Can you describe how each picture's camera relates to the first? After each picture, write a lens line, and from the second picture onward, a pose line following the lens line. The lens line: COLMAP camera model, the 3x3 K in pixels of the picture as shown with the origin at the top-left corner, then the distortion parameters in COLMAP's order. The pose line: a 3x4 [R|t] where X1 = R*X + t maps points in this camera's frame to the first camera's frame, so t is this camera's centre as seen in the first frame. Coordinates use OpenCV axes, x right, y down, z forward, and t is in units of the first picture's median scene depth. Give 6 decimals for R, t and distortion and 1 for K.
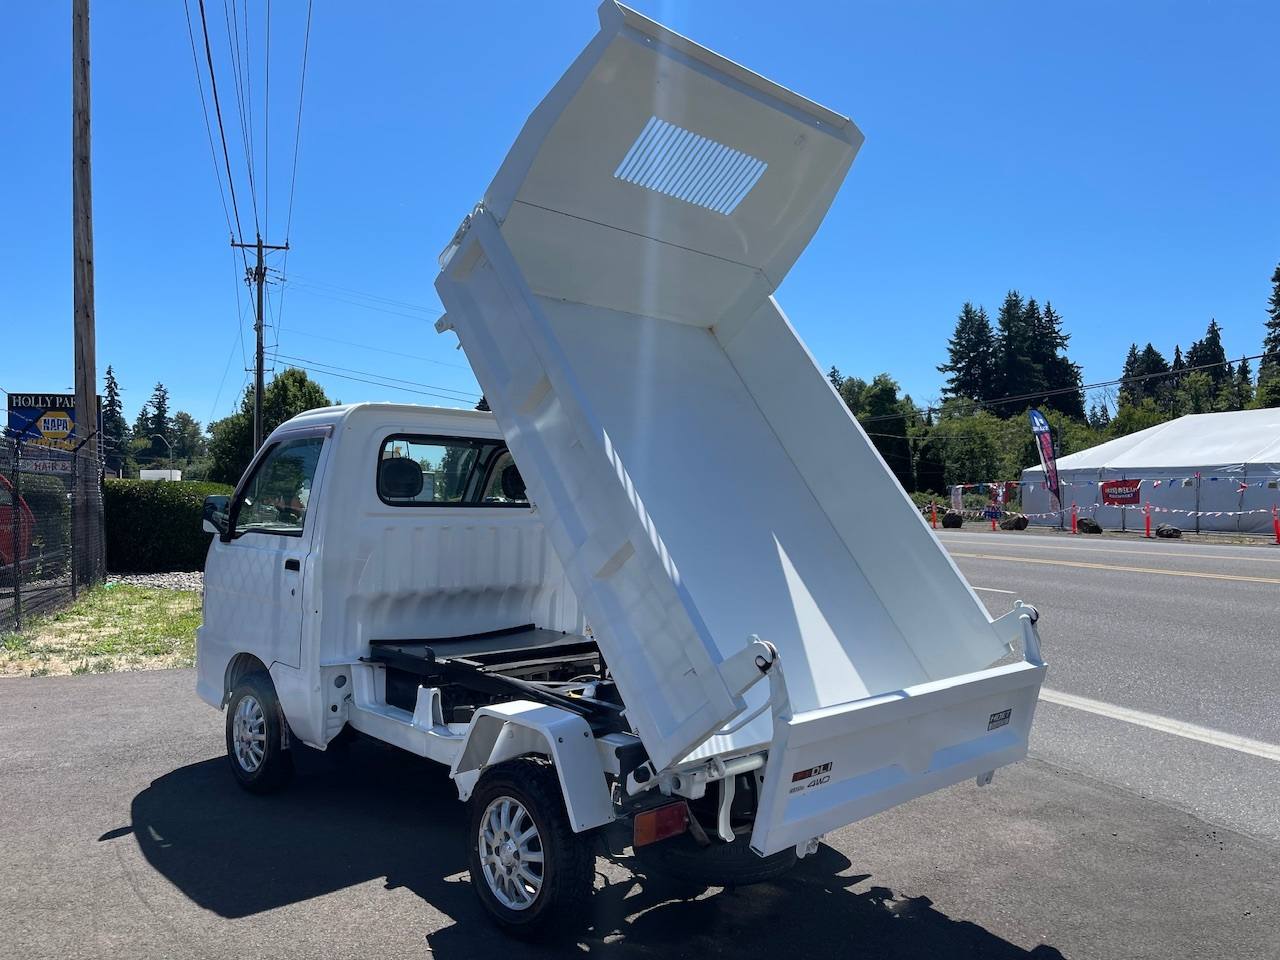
lens RADIAL K [[980.0, 0, 658.1], [0, 980.0, 463.1], [0, 0, 1]] dist [0.054276, -0.054858]
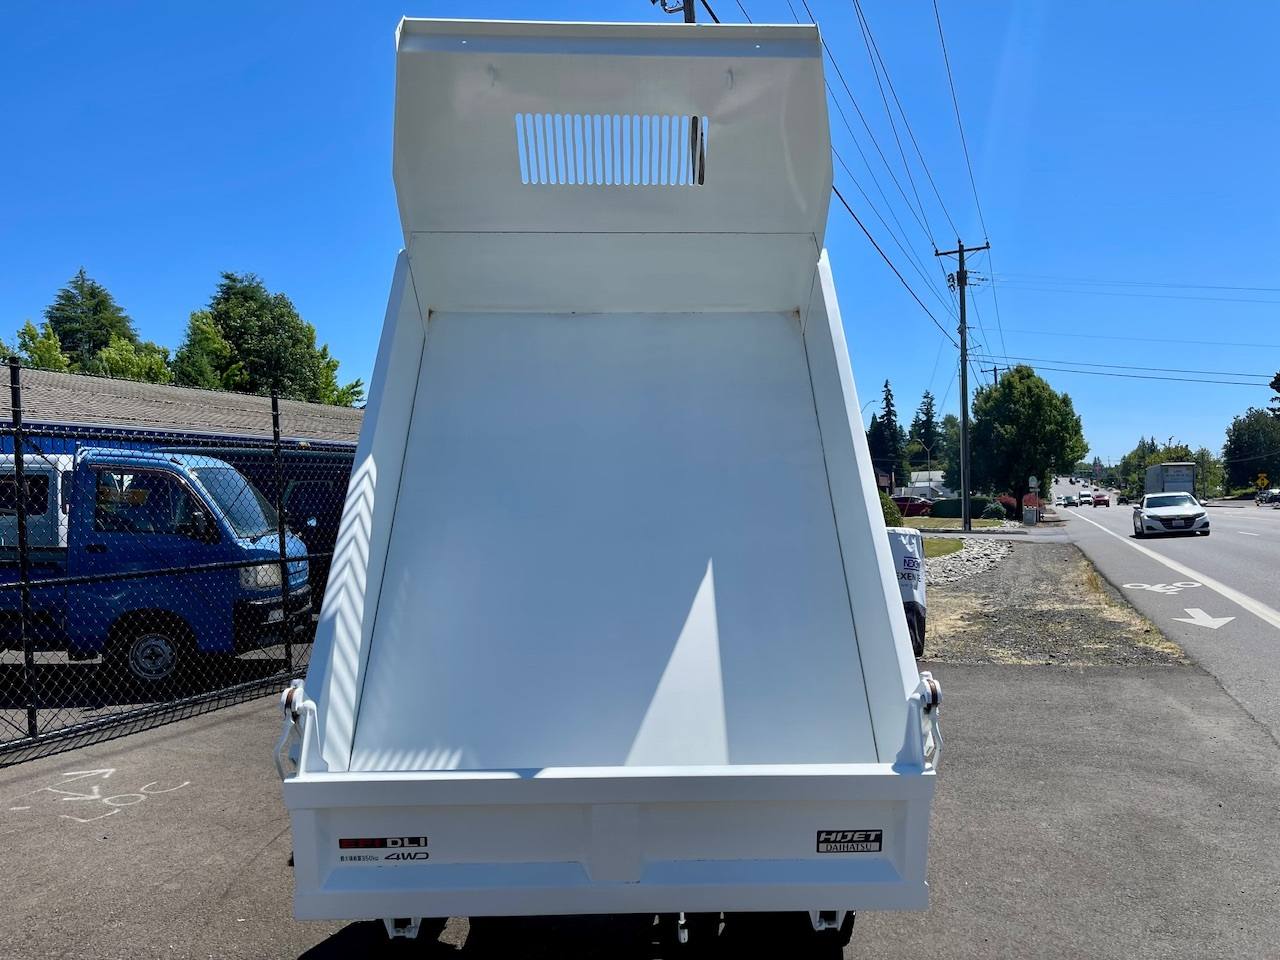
lens RADIAL K [[980.0, 0, 647.0], [0, 980.0, 479.8], [0, 0, 1]] dist [0.054276, -0.054858]
pose [[0.733990, -0.036144, -0.678198, 0.920791], [0.049738, 0.998762, 0.000601, 0.000441], [0.677336, -0.034173, 0.734879, 0.510995]]
